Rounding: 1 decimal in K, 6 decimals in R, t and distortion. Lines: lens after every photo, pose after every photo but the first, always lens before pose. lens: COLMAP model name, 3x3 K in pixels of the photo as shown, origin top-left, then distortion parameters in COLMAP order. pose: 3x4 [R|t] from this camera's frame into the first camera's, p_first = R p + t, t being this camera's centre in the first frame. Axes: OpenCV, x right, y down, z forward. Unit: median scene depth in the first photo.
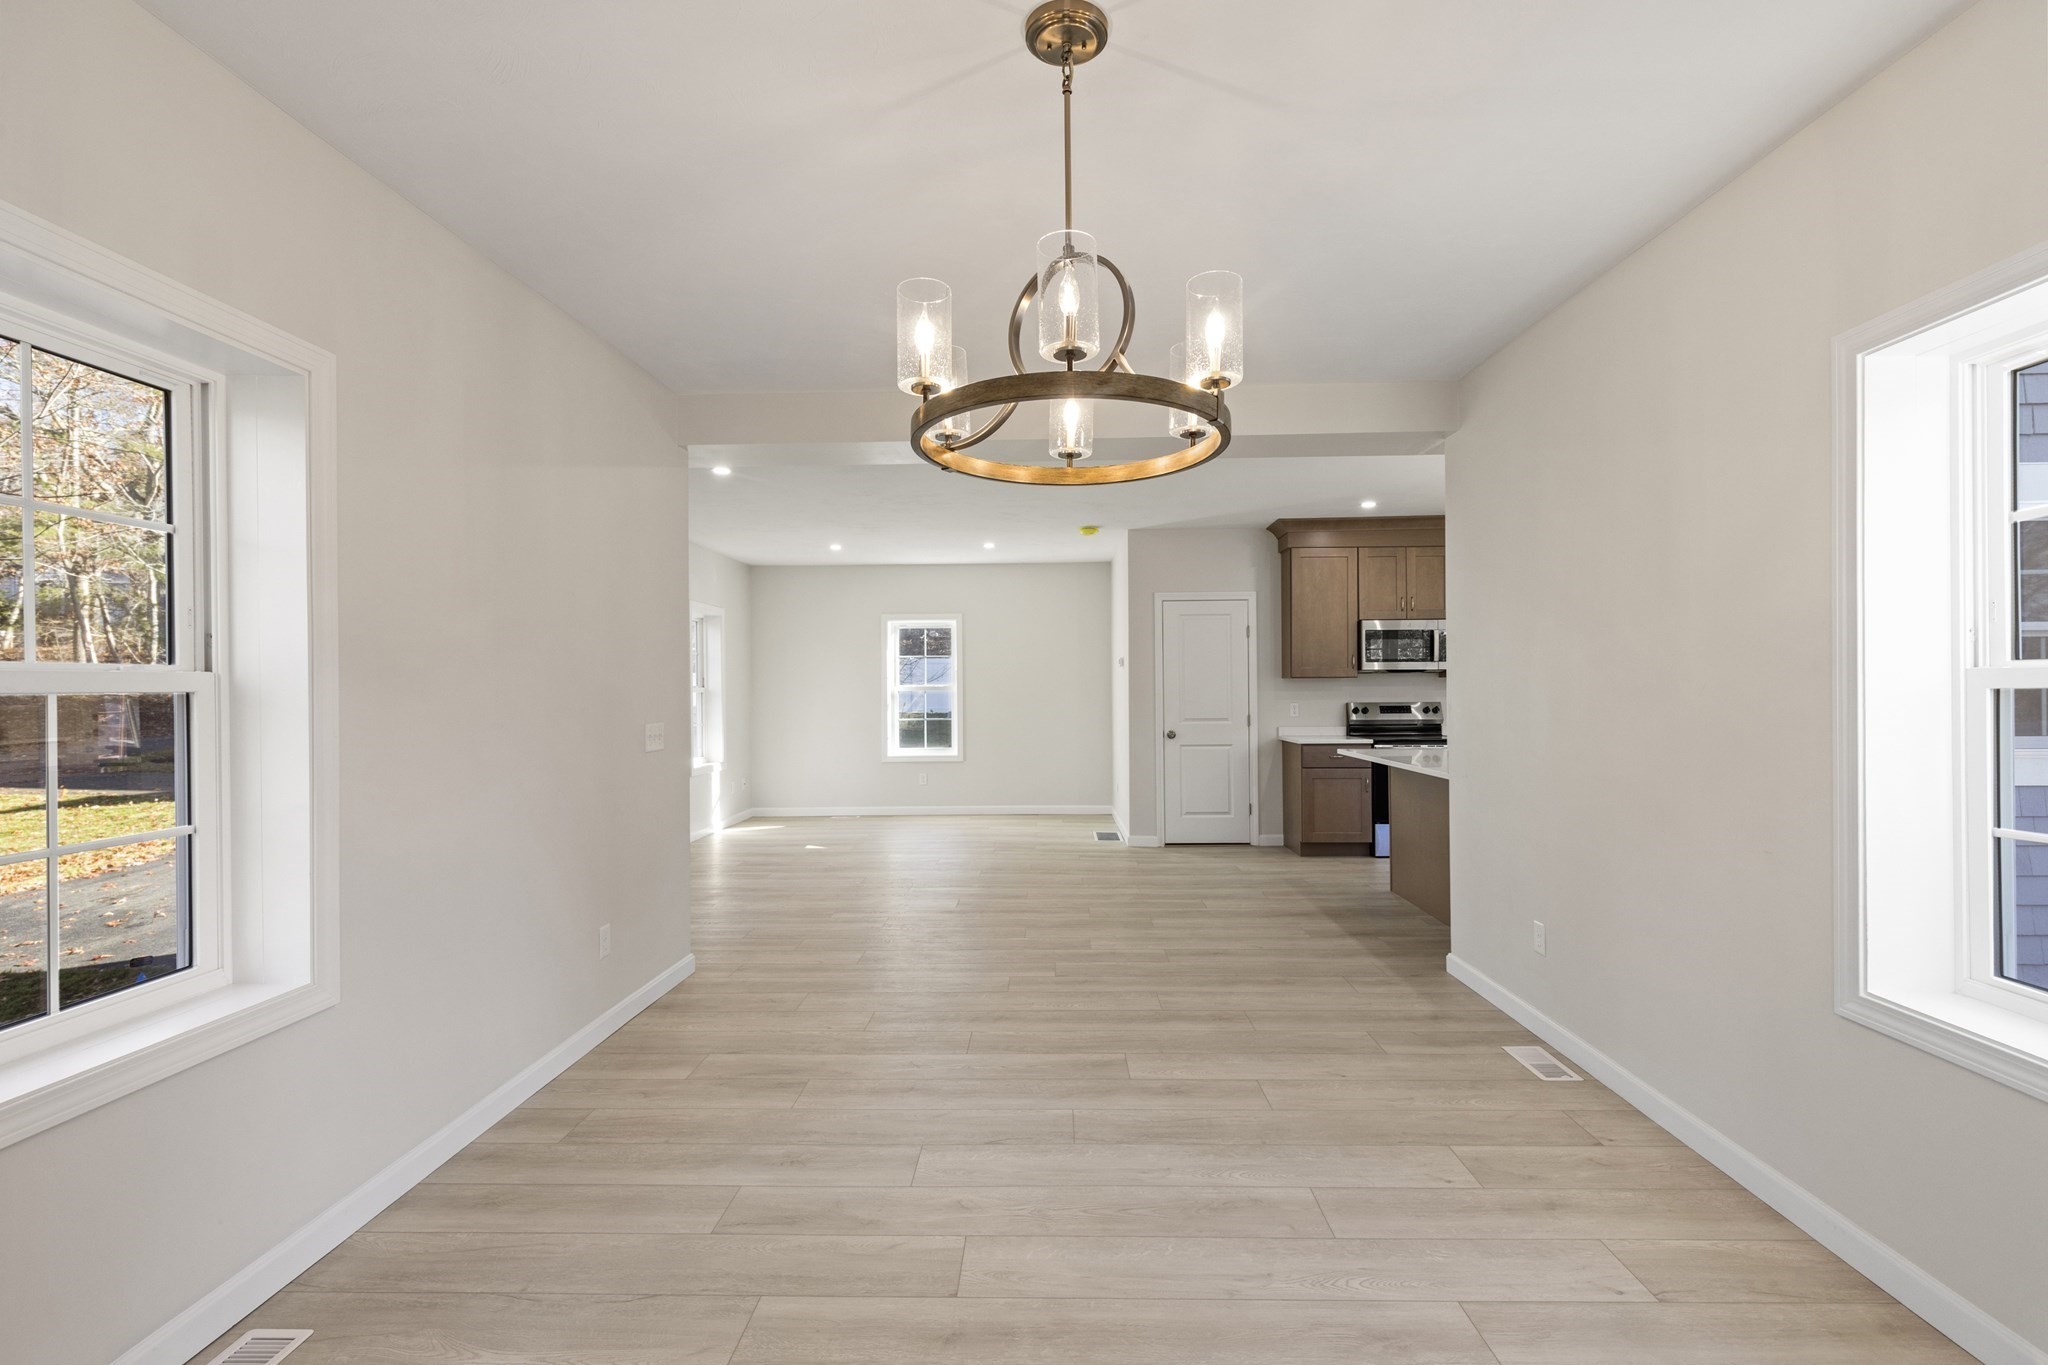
lens RADIAL K [[917.8, 0, 1034.1], [0, 917.8, 687.4], [0, 0, 1]] dist [0.011729, -0.001272]
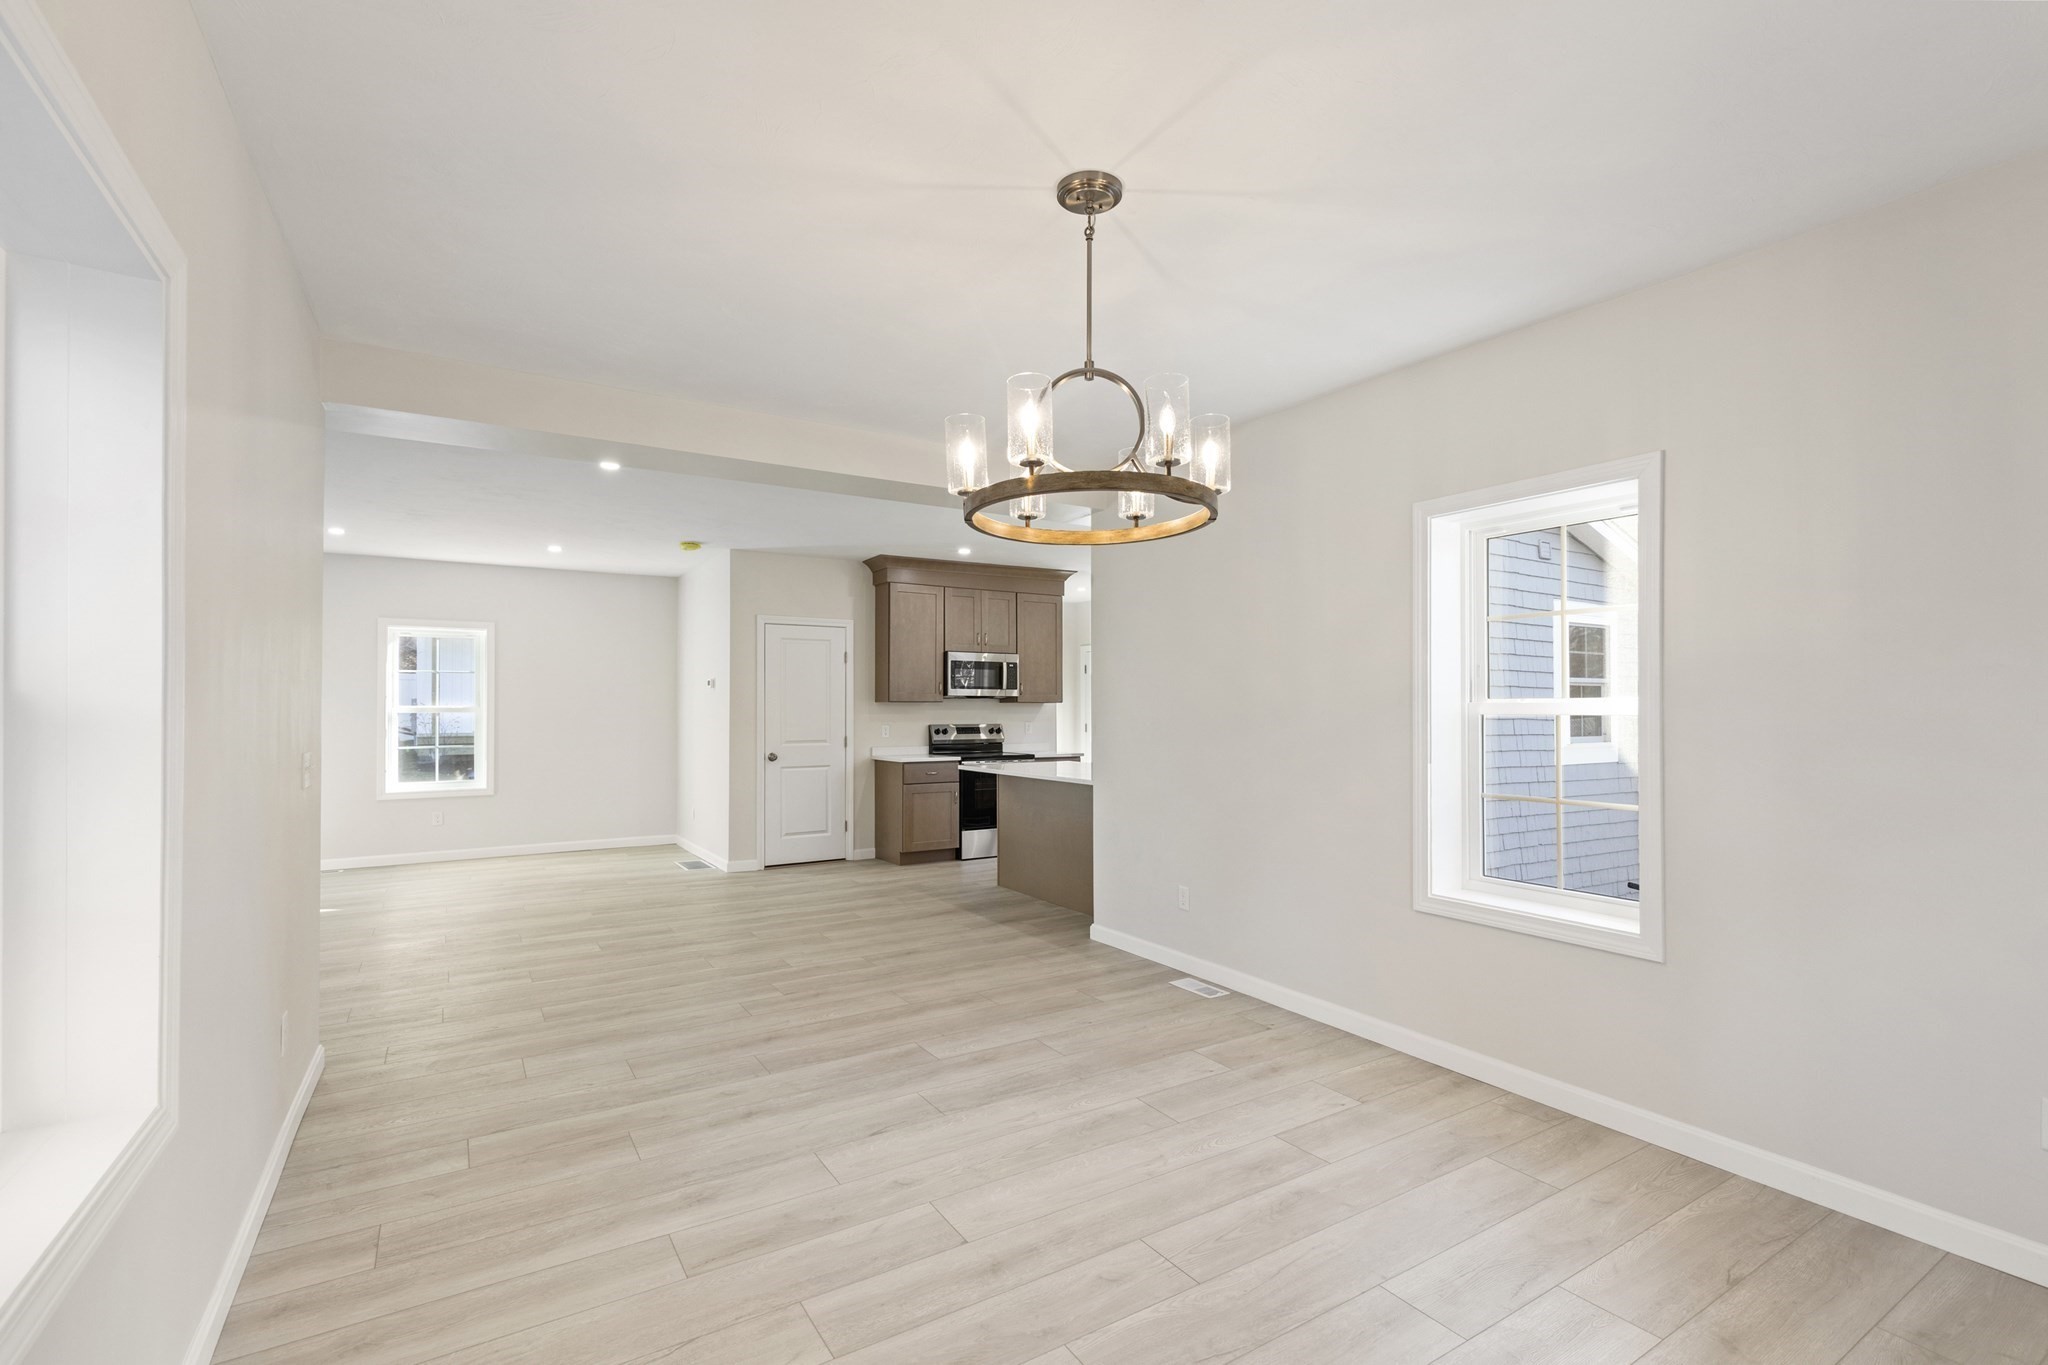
lens RADIAL K [[923.0, 0, 1032.8], [0, 923.0, 701.1], [0, 0, 1]] dist [0.014634, -0.000739]
pose [[0.834439, 0.011095, 0.550989, -0.357550], [-0.005651, 0.999917, -0.011576, 0.000850], [-0.551072, 0.006546, 0.834432, -0.005378]]
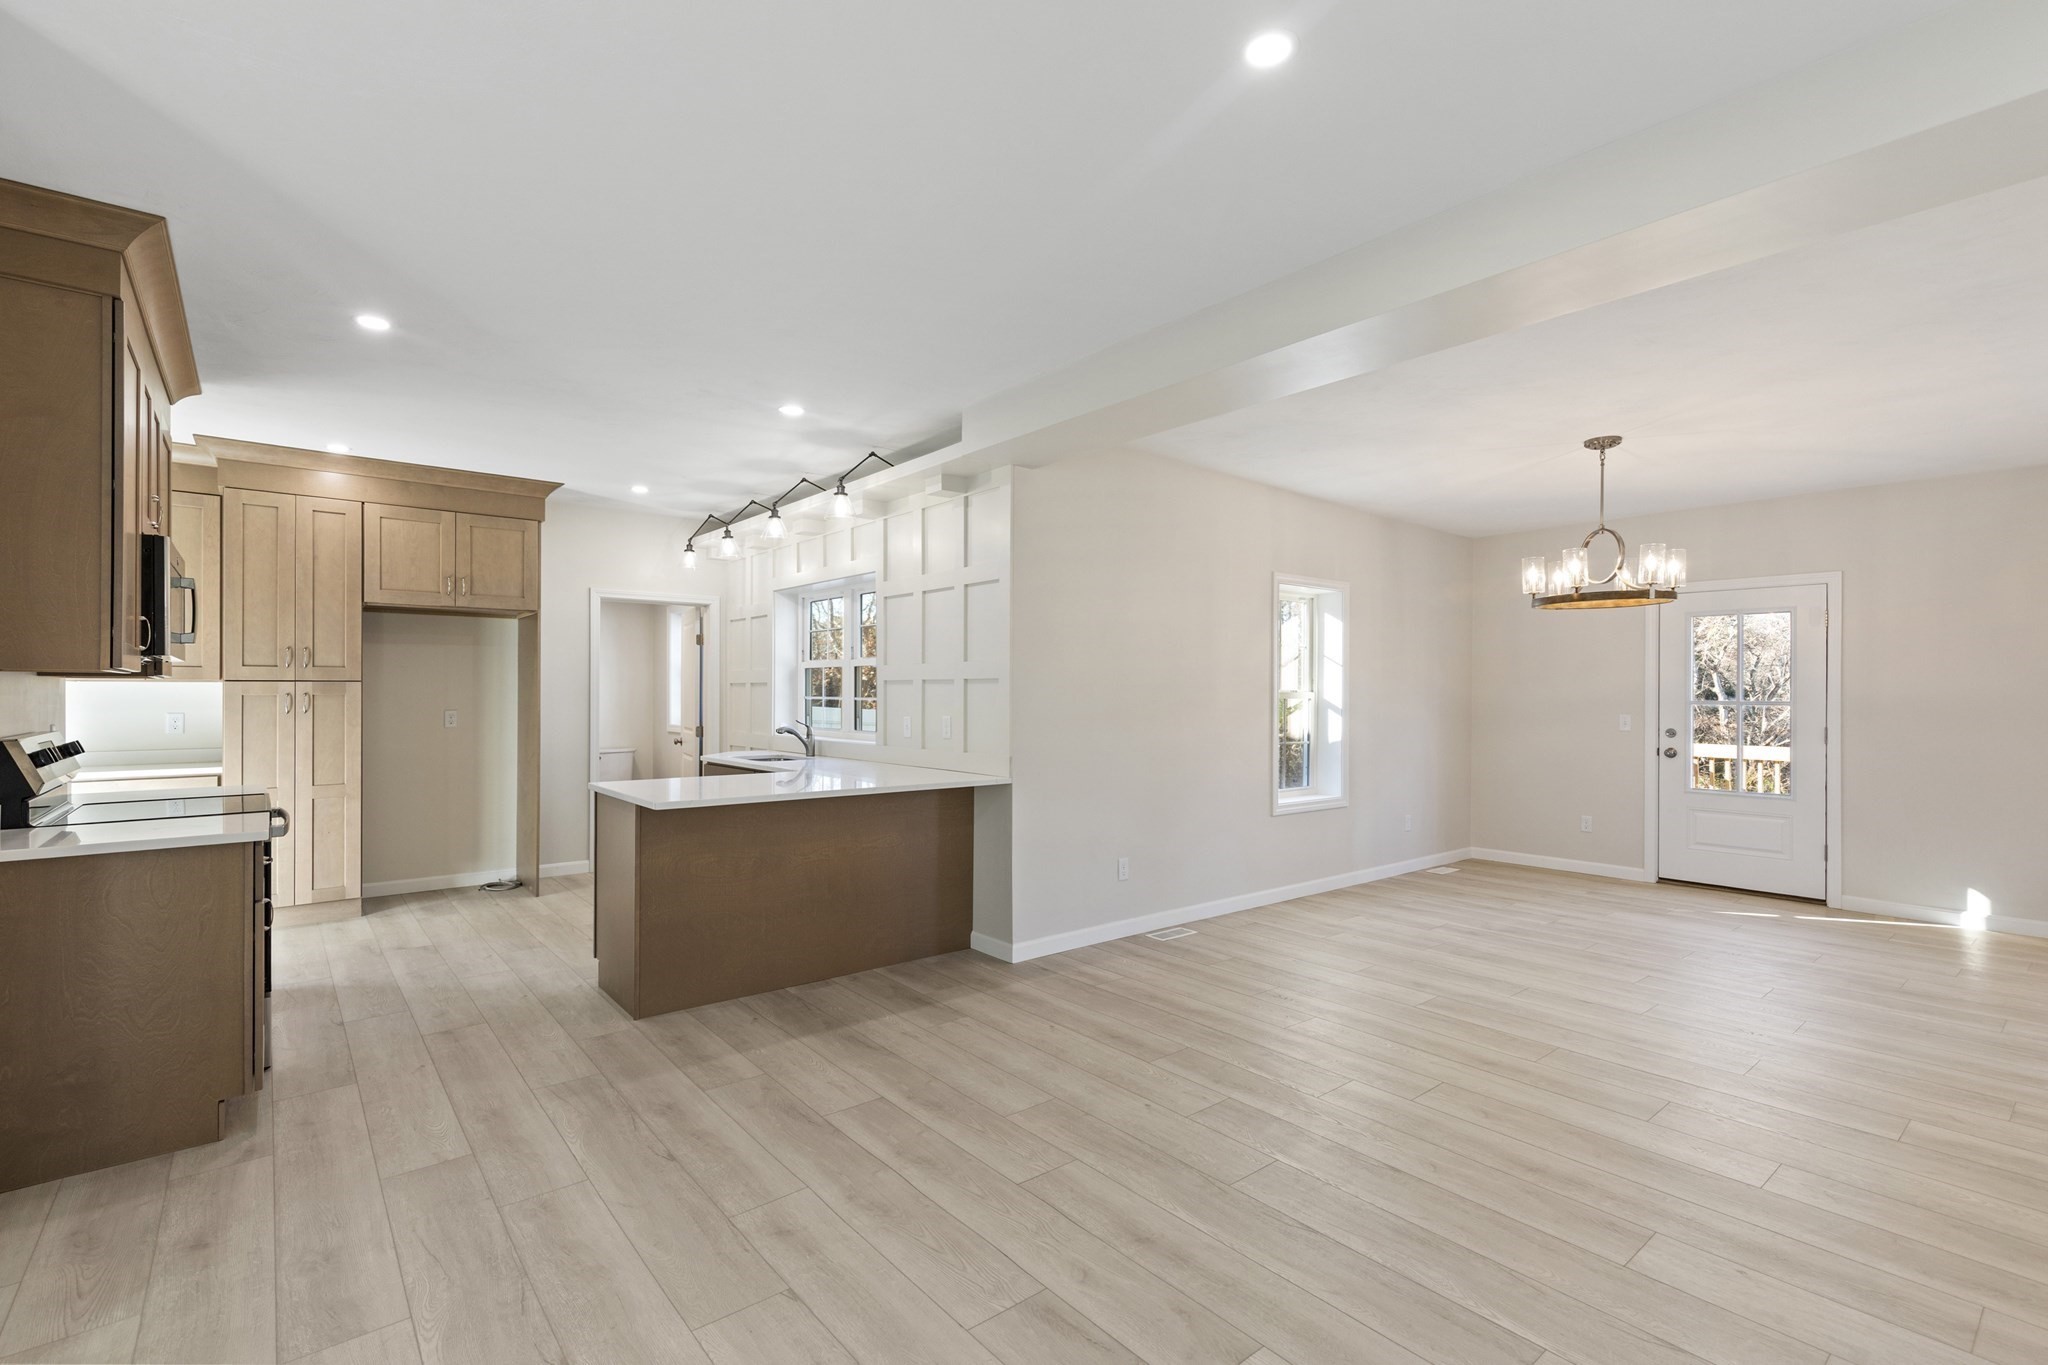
lens RADIAL K [[923.0, 0, 1032.8], [0, 923.0, 701.1], [0, 0, 1]] dist [0.014634, -0.000739]
pose [[-0.655314, -0.002872, 0.755351, -0.432128], [-0.004699, 0.999989, -0.000275, 0.005473], [-0.755342, -0.003730, -0.655320, 1.936848]]
